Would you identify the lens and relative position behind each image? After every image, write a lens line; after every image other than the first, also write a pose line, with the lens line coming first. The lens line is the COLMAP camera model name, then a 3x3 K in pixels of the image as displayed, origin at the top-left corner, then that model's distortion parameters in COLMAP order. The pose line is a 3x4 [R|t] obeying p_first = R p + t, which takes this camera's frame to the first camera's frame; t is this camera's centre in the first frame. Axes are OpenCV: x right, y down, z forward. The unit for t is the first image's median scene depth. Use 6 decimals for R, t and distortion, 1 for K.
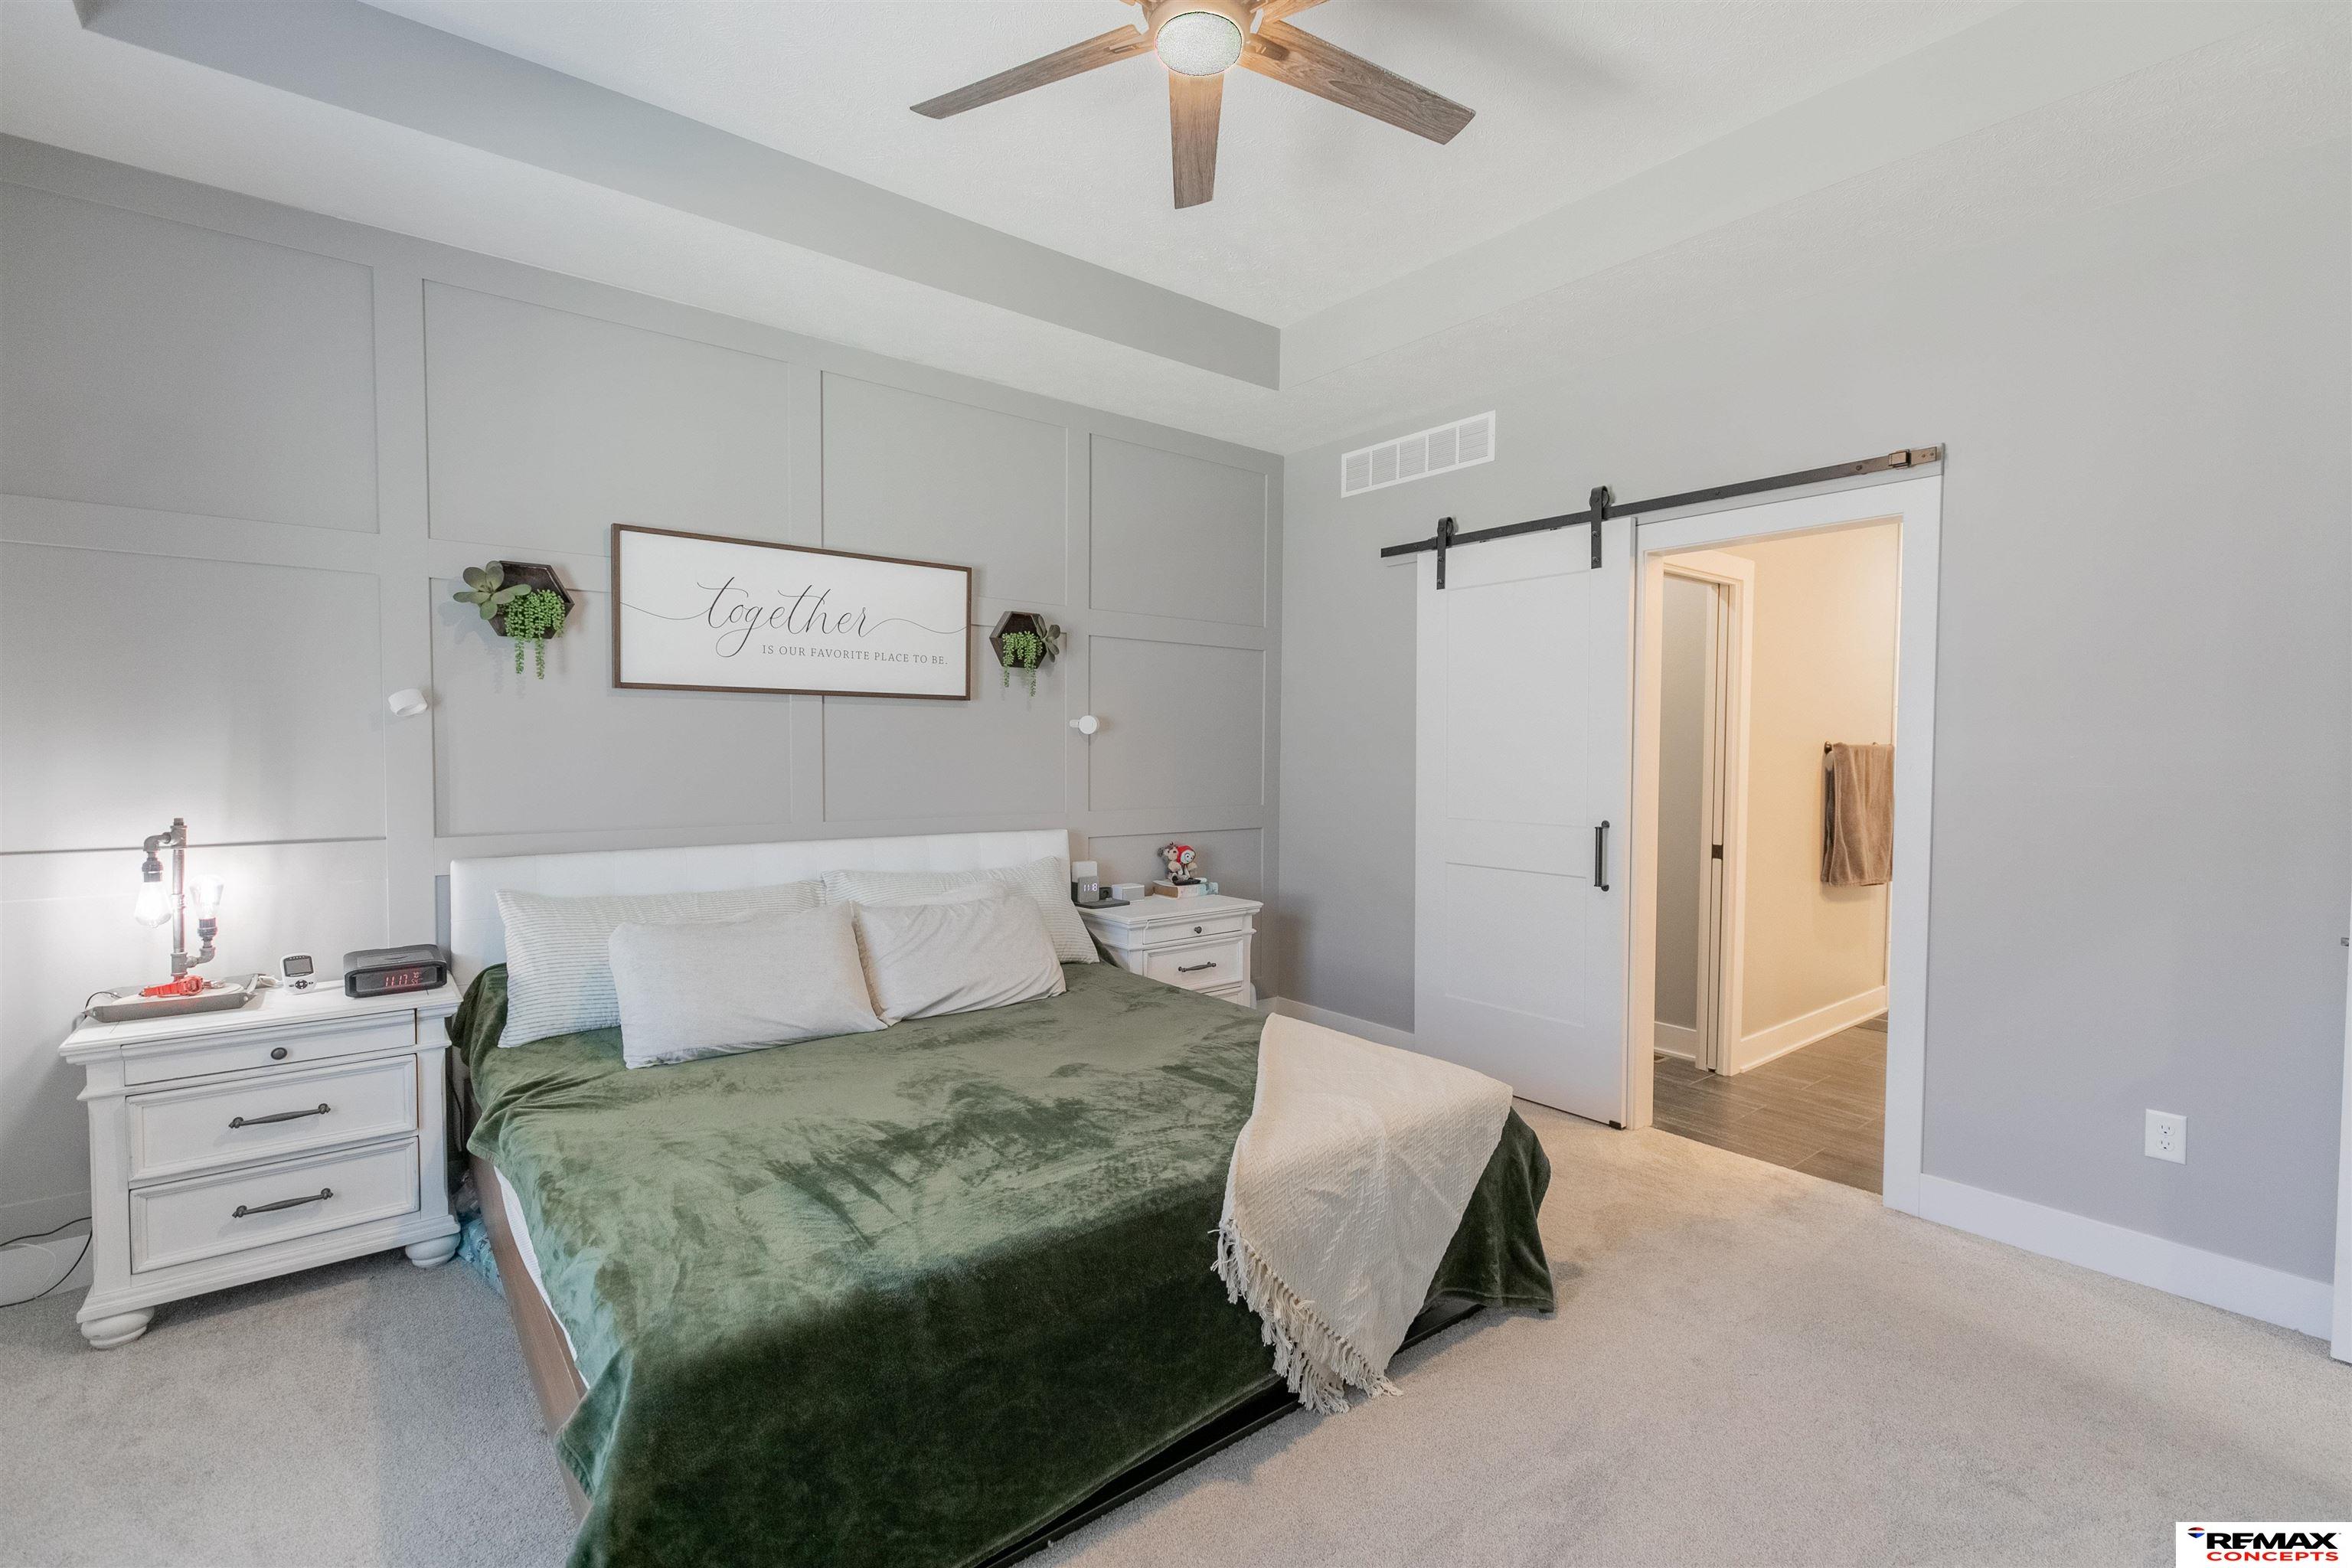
lens RADIAL K [[1048.2, 0, 1180.6], [0, 1048.2, 779.1], [0, 0, 1]] dist [0.004446, 0.000070]
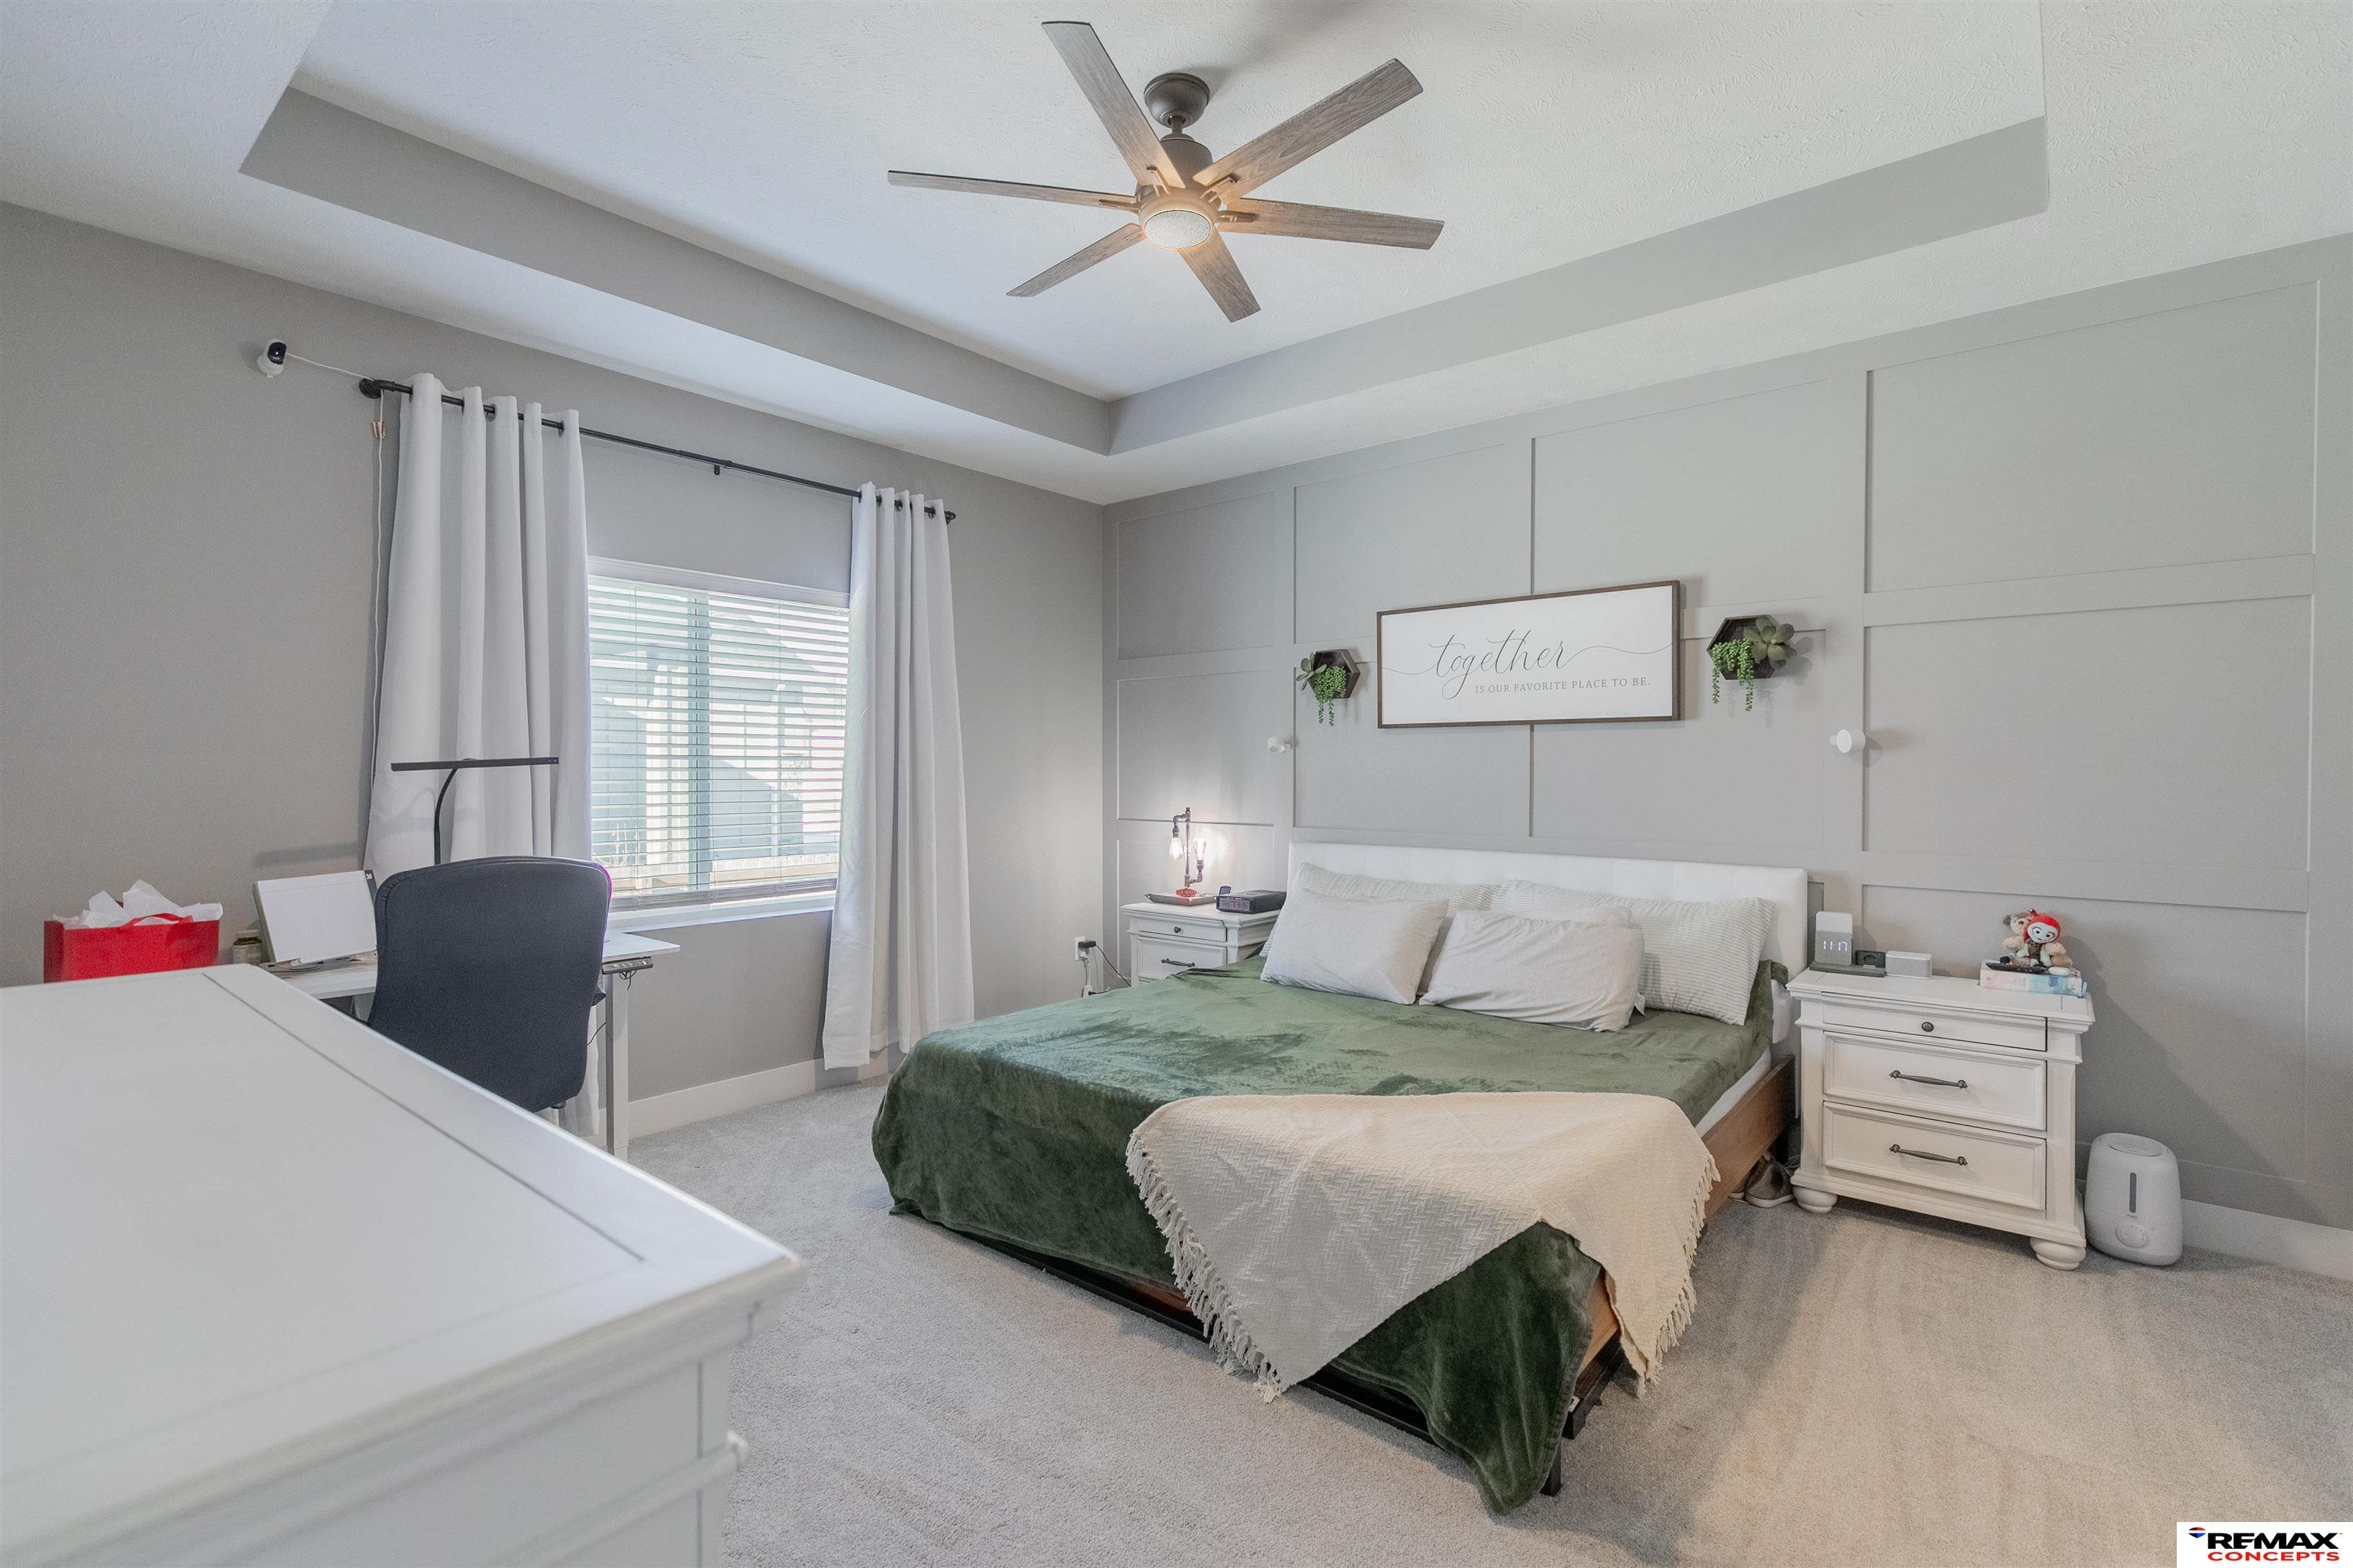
lens RADIAL K [[1067.8, 0, 1178.8], [0, 1067.8, 778.0], [0, 0, 1]] dist [0.000906, 0.000486]
pose [[0.197339, 0.002799, -0.980331, 0.856523], [-0.029601, 0.999557, -0.003105, -0.009397], [0.979888, 0.029632, 0.197335, 0.490850]]
